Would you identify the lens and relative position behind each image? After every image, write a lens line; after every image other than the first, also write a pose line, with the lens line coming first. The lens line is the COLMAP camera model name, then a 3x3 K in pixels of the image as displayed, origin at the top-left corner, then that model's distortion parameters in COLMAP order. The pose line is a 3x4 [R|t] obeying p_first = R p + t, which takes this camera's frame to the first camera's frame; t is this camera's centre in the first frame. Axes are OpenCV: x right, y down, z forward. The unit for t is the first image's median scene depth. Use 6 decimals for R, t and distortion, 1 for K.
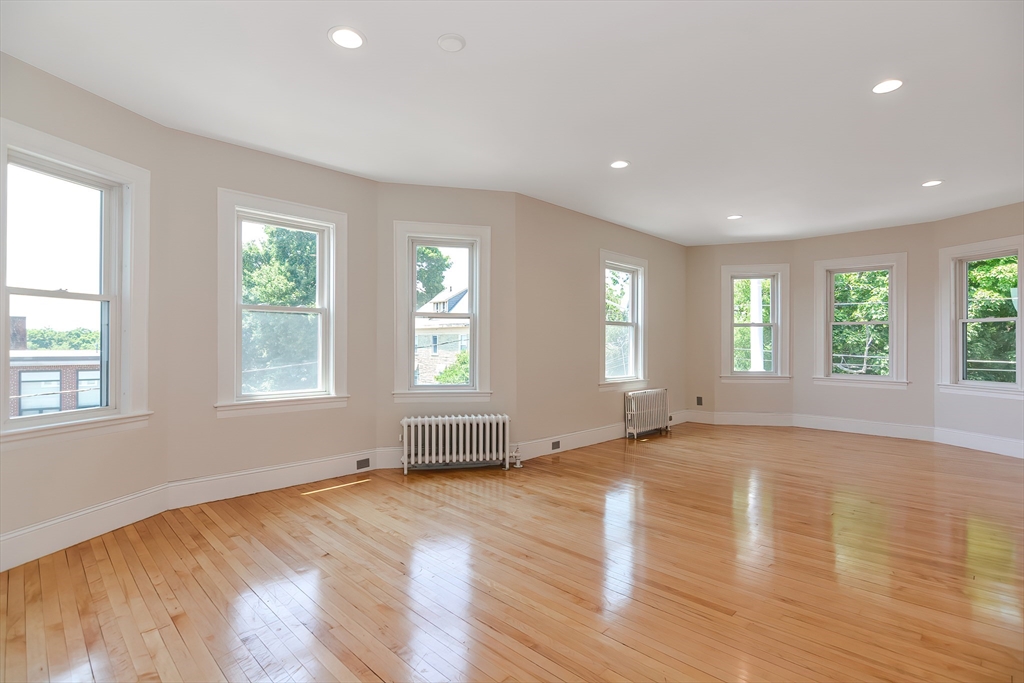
lens RADIAL K [[495.0, 0, 507.6], [0, 495.0, 342.3], [0, 0, 1]] dist [-0.002383, -0.000666]
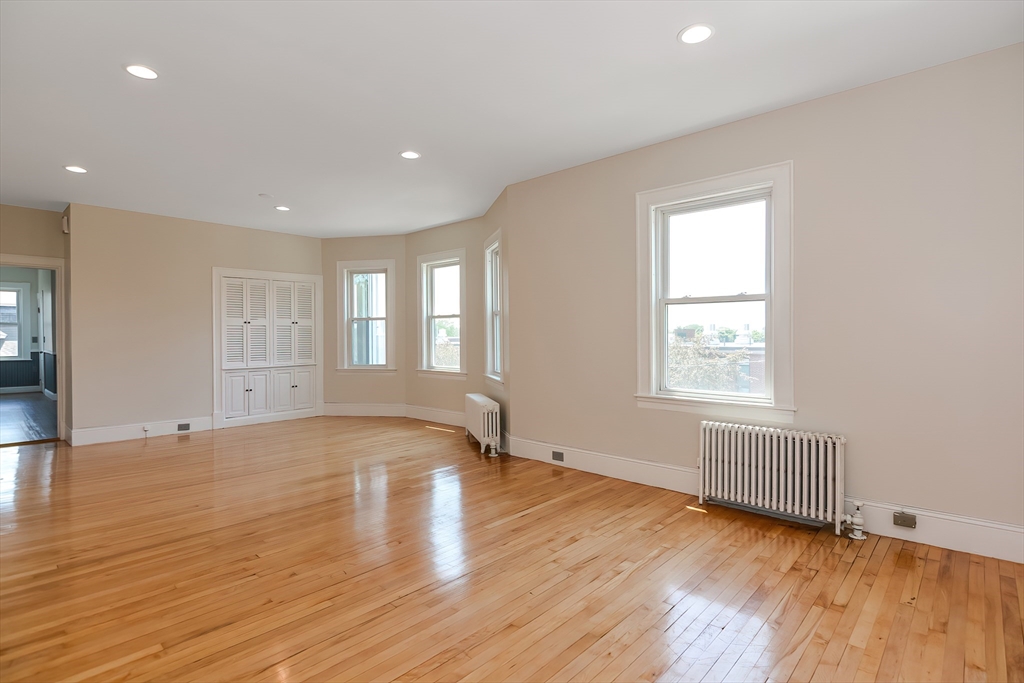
lens RADIAL K [[495.0, 0, 509.3], [0, 495.0, 341.7], [0, 0, 1]] dist [-0.002383, -0.000666]
pose [[0.031794, 0.006605, -0.999473, 0.811715], [0.010571, 0.999920, 0.006944, 0.004367], [0.999439, -0.010787, 0.031721, 0.769514]]
